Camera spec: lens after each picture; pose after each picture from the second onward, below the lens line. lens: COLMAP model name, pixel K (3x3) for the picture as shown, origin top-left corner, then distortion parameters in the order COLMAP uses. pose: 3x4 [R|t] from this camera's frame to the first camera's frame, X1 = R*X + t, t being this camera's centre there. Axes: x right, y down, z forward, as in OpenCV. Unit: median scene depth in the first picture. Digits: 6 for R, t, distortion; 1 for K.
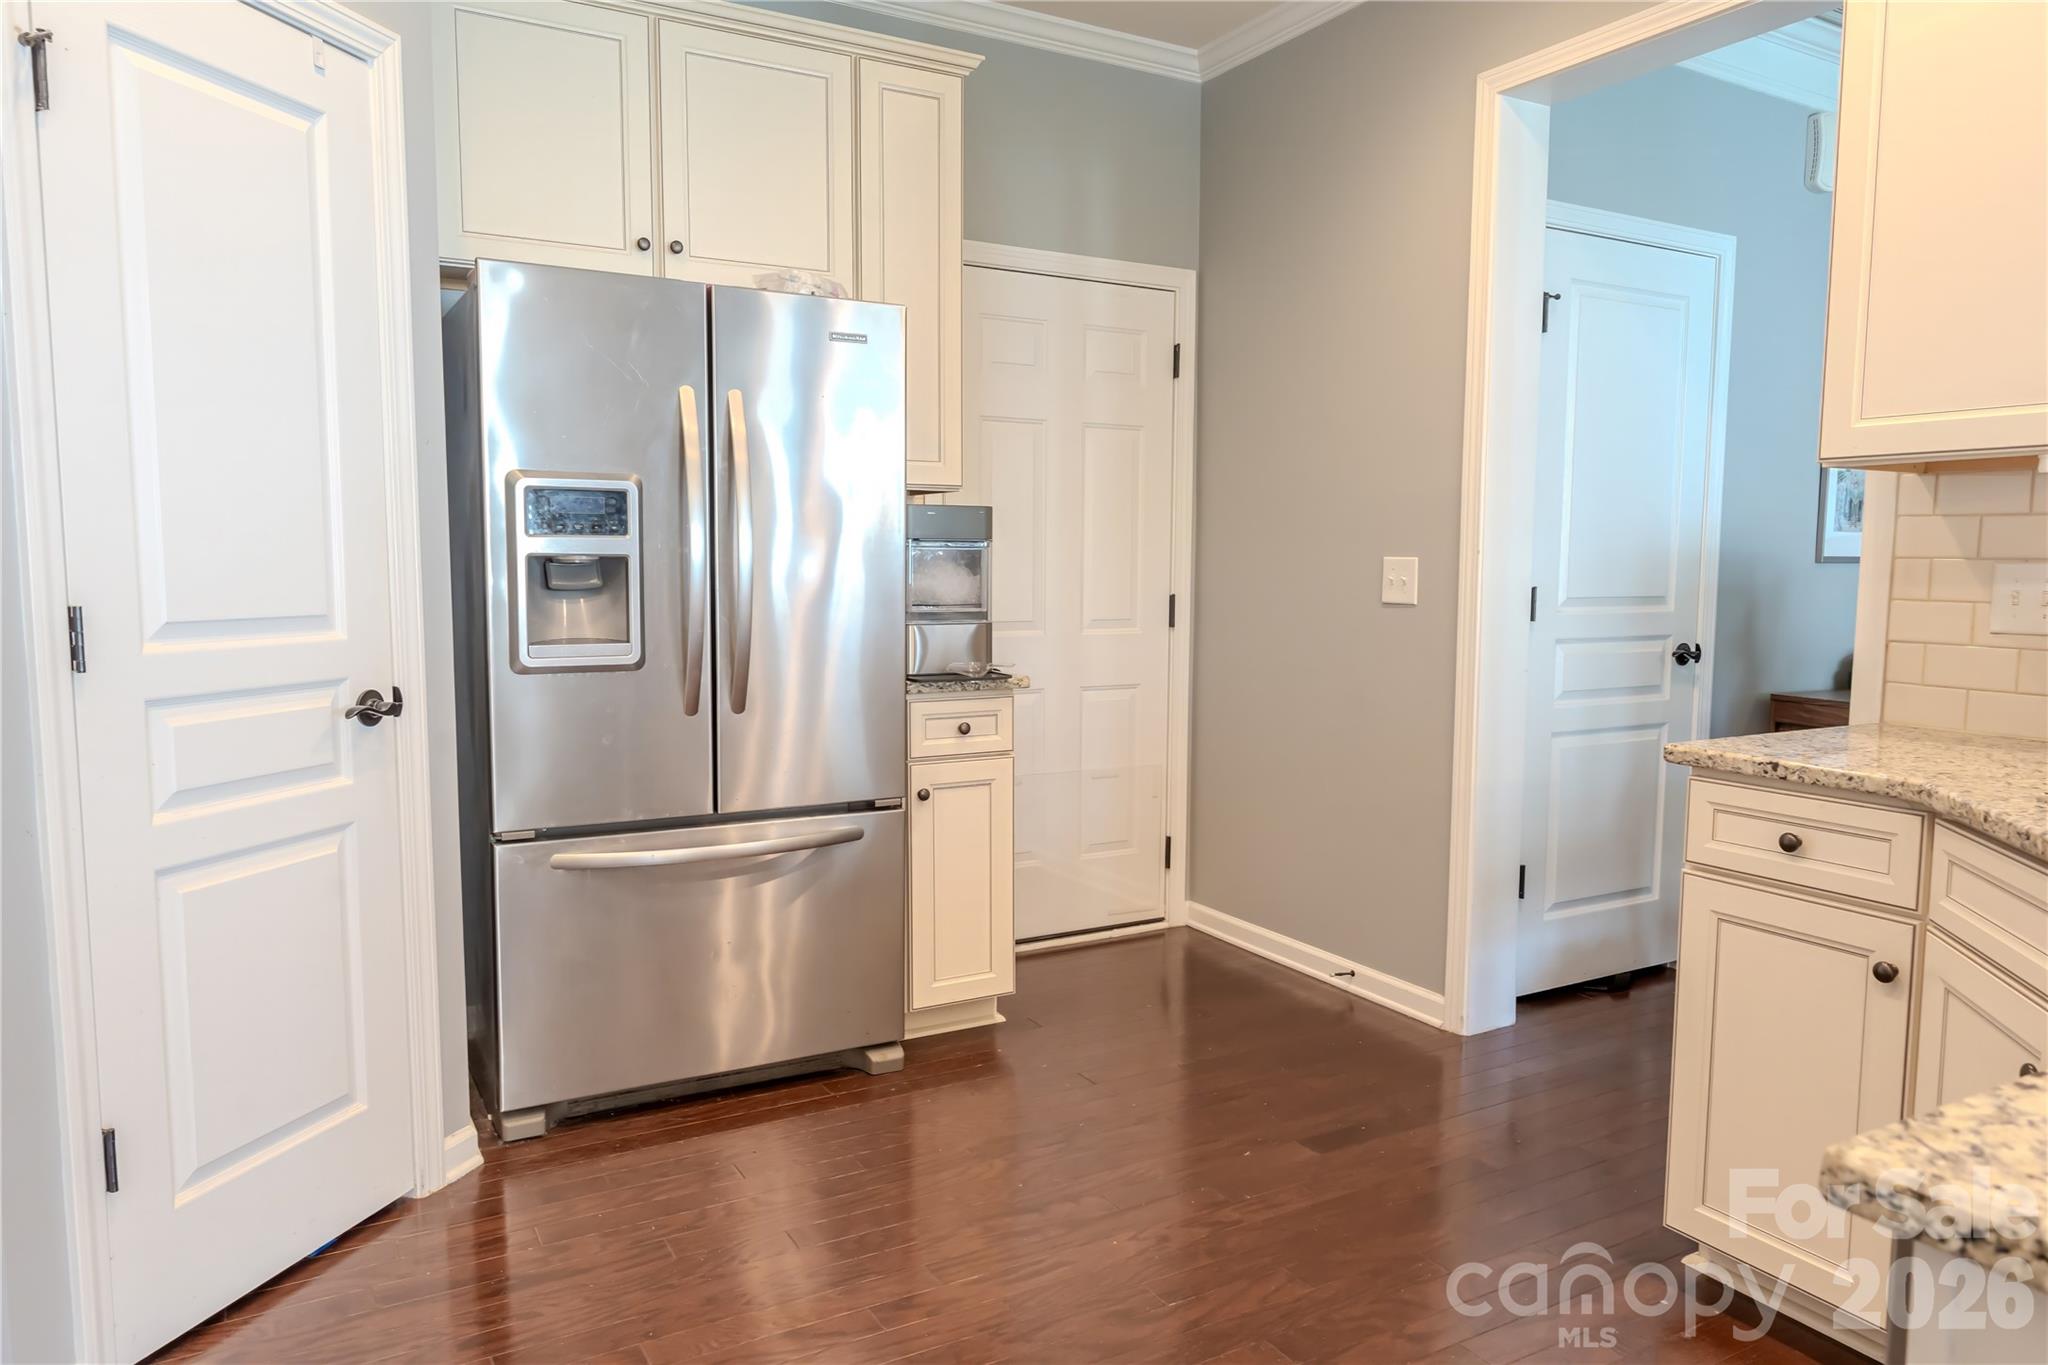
lens RADIAL K [[1347.3, 0, 1032.2], [0, 1347.3, 683.4], [0, 0, 1]] dist [-0.007292, 0.009865]
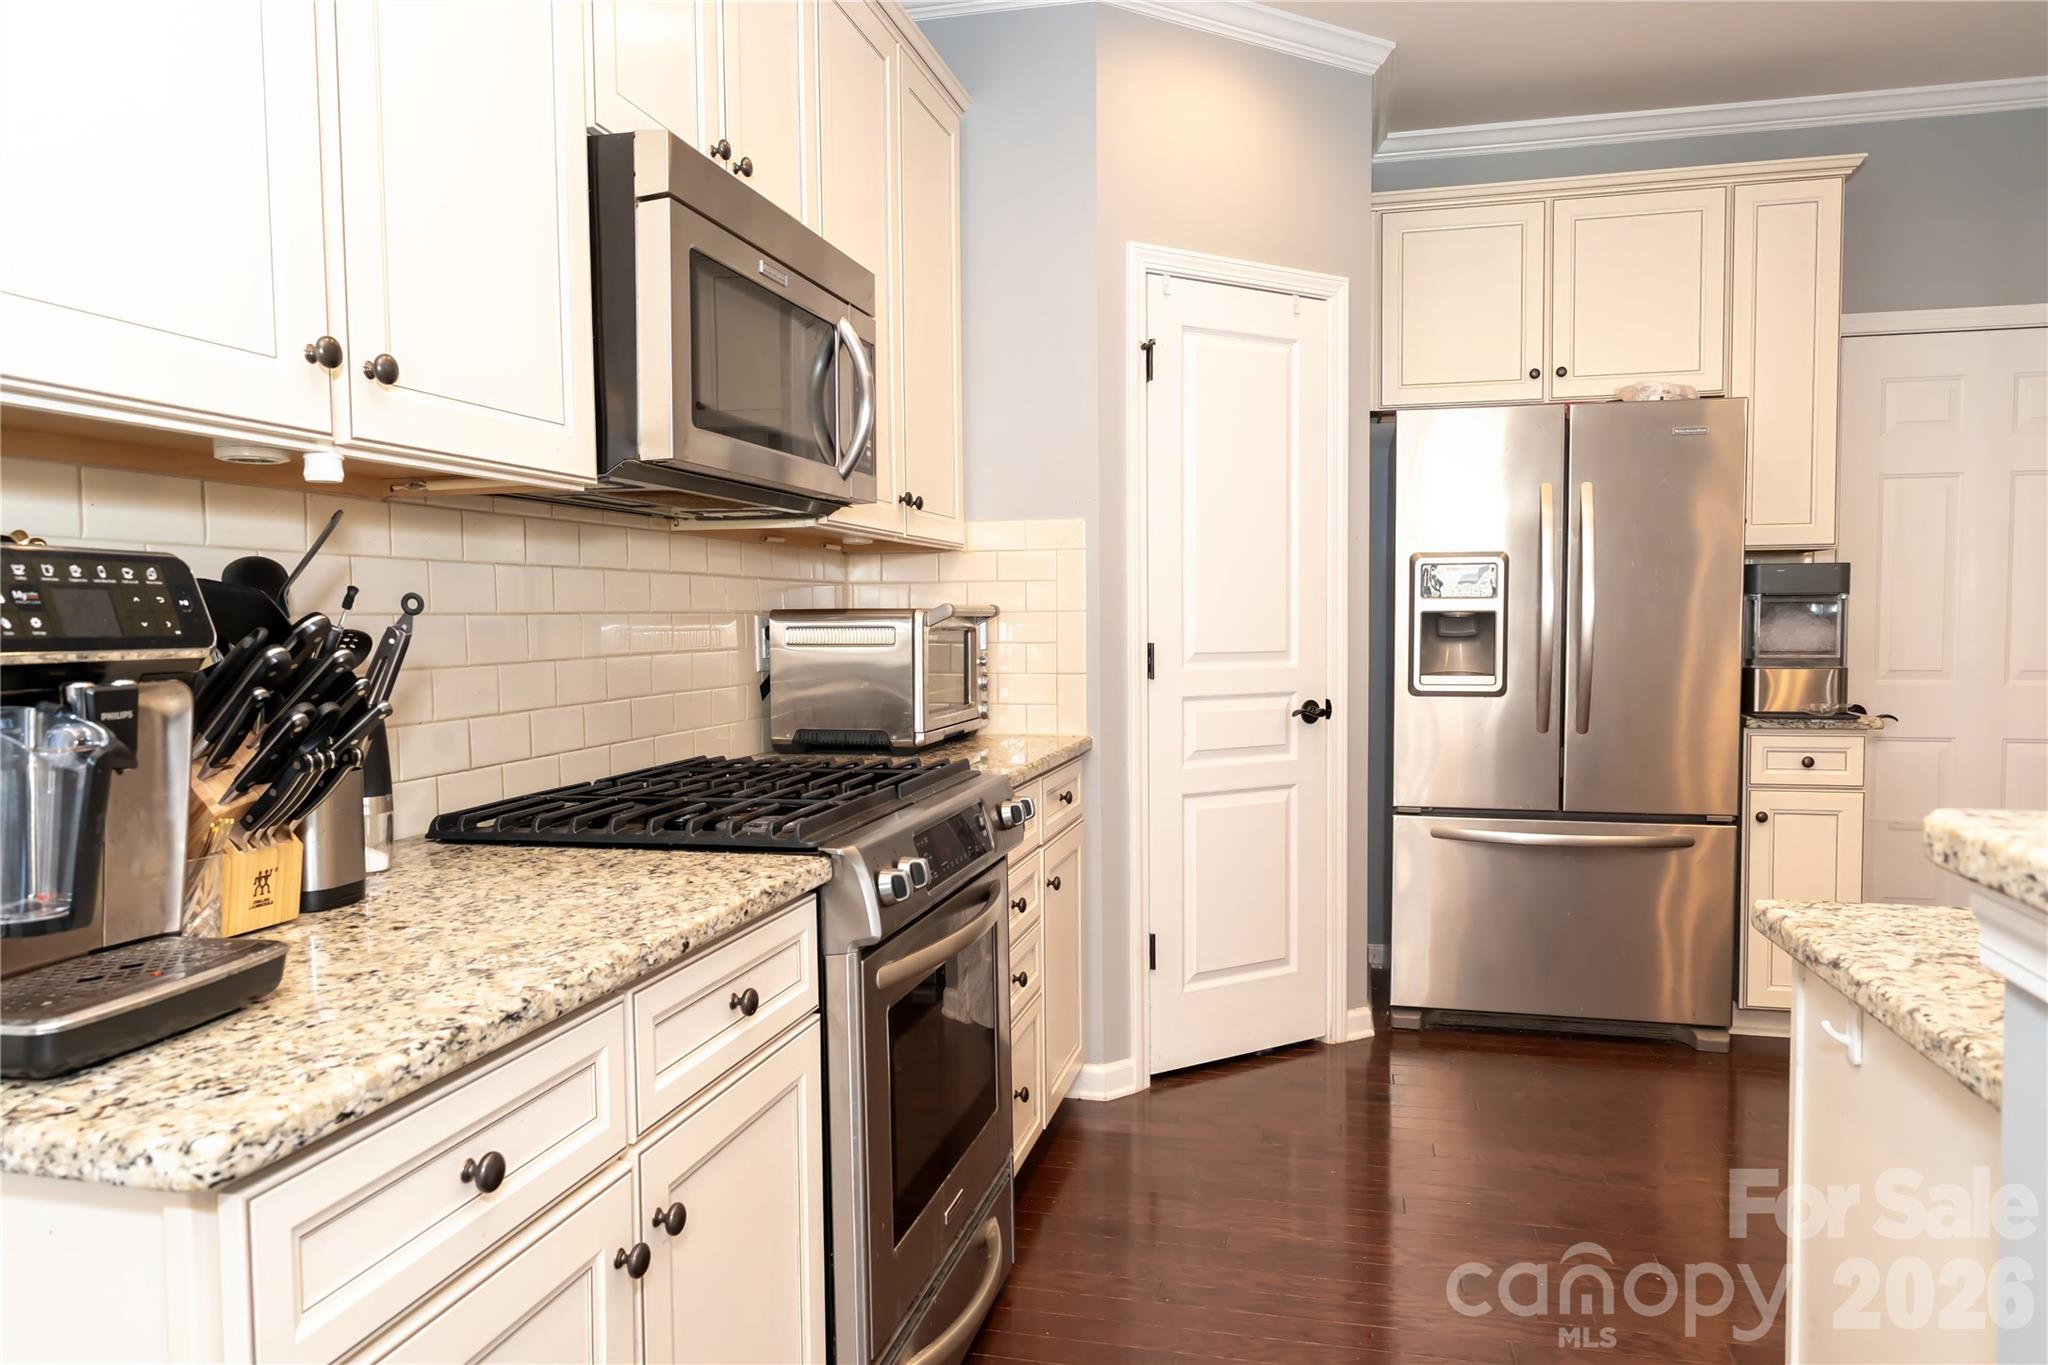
lens RADIAL K [[1347.3, 0, 1024.0], [0, 1347.3, 681.9], [0, 0, 1]] dist [-0.007292, 0.009865]
pose [[0.719642, 0.023632, -0.693943, 0.305130], [-0.053299, 0.998352, -0.021274, 0.030711], [0.692297, 0.052296, 0.719715, -0.305265]]
